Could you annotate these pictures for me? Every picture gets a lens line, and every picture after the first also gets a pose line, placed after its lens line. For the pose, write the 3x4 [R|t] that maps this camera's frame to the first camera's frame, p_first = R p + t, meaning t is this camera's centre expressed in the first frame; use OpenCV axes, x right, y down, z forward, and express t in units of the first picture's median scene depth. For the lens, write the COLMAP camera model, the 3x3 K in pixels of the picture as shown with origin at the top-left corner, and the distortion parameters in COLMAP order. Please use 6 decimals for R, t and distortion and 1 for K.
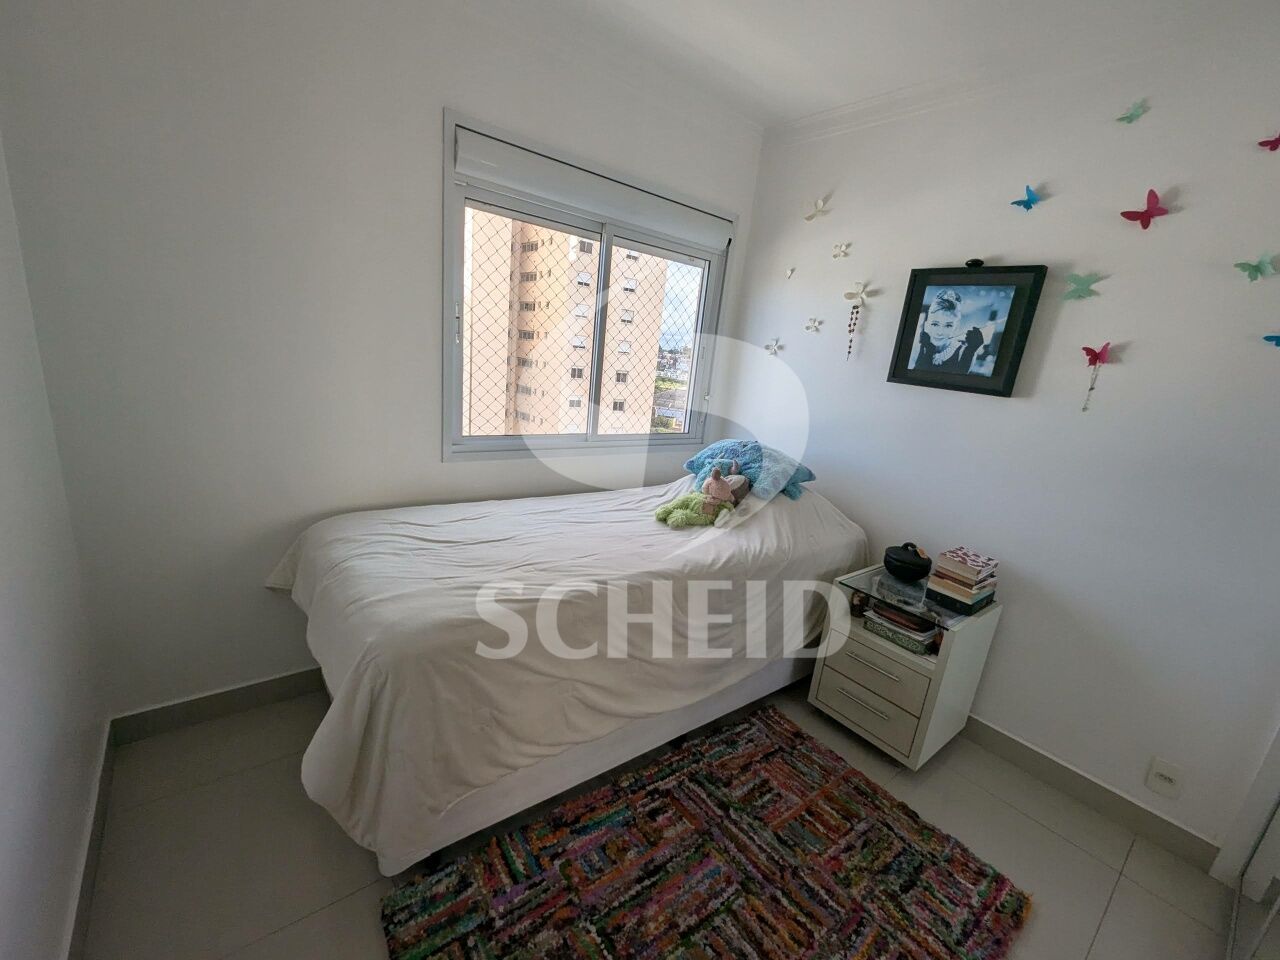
lens RADIAL K [[526.4, 0, 643.7], [0, 526.4, 493.7], [0, 0, 1]] dist [0.002362, -0.002687]
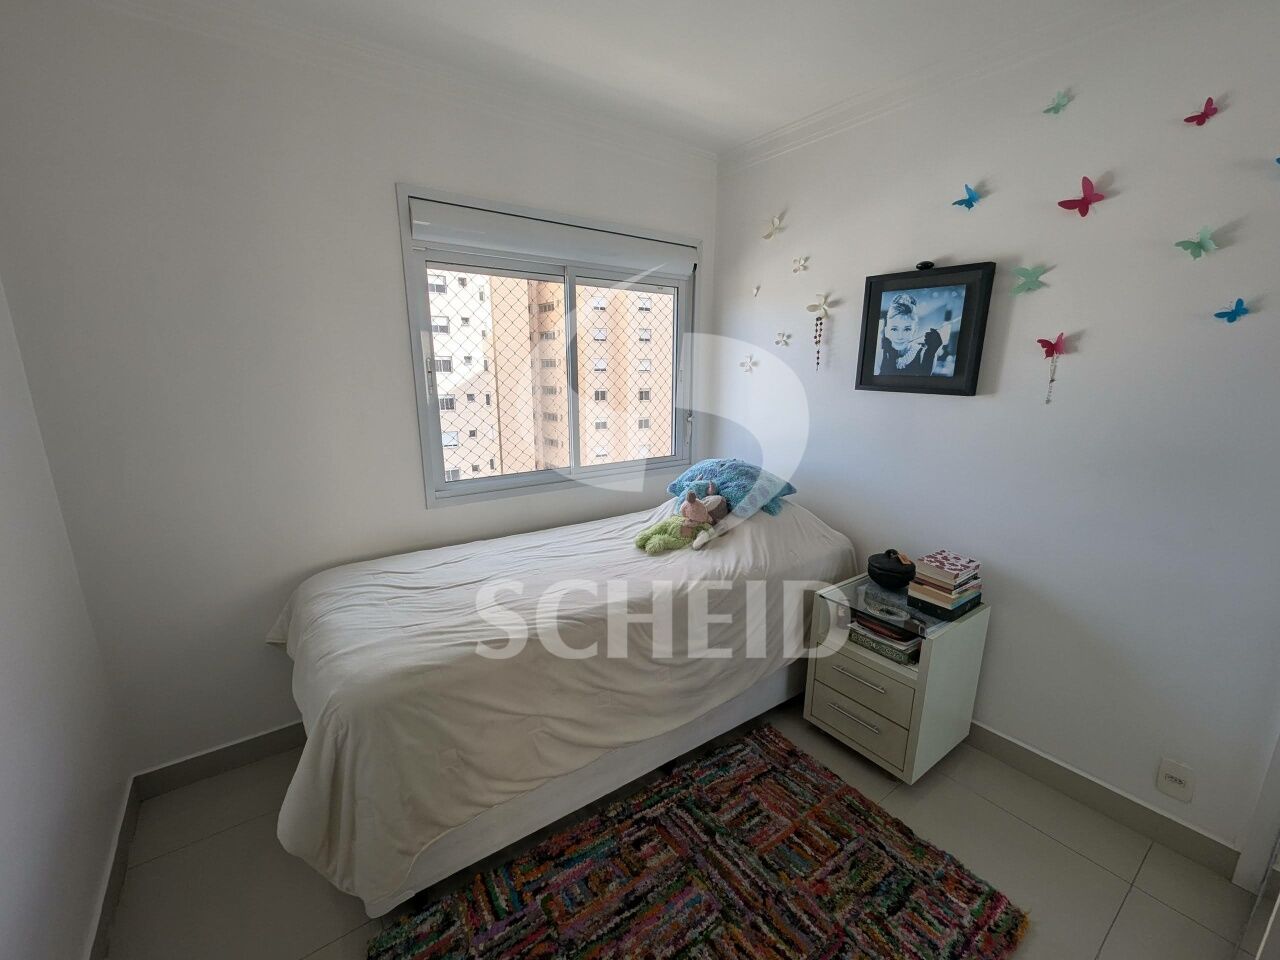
lens RADIAL K [[526.4, 0, 643.7], [0, 526.4, 493.7], [0, 0, 1]] dist [0.002362, -0.002687]
pose [[0.994215, -0.087435, -0.062380, 0.129153], [0.085528, 0.995802, -0.032621, -0.021267], [0.064970, 0.027097, 0.997519, -0.019764]]
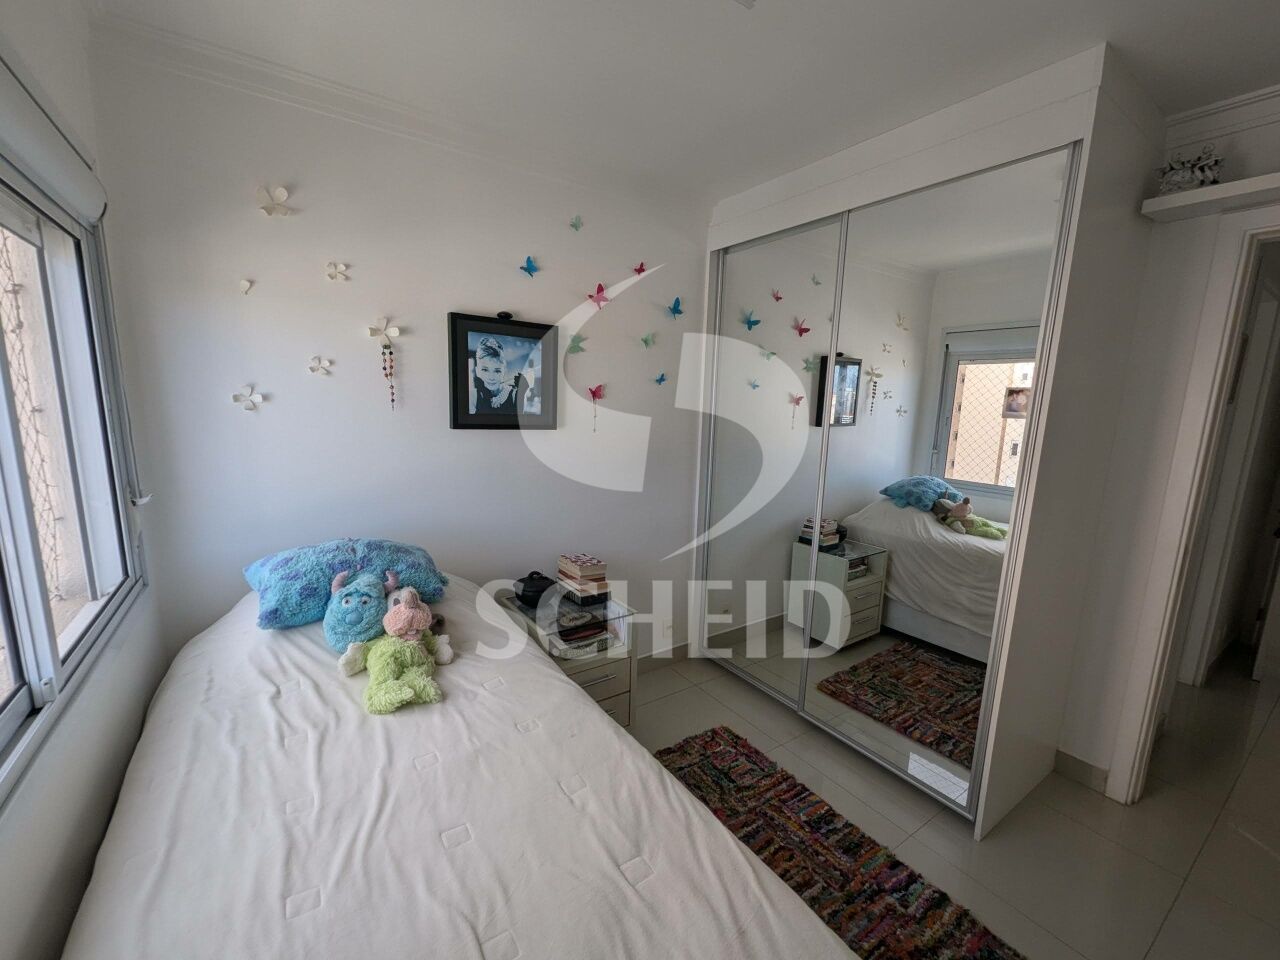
lens RADIAL K [[533.3, 0, 639.0], [0, 533.3, 495.5], [0, 0, 1]] dist [0.002973, 0.000047]
pose [[0.077987, -0.279189, 0.957064, -0.544780], [0.239519, 0.937118, 0.253853, -0.316251], [-0.967755, 0.209438, 0.139954, 0.685066]]
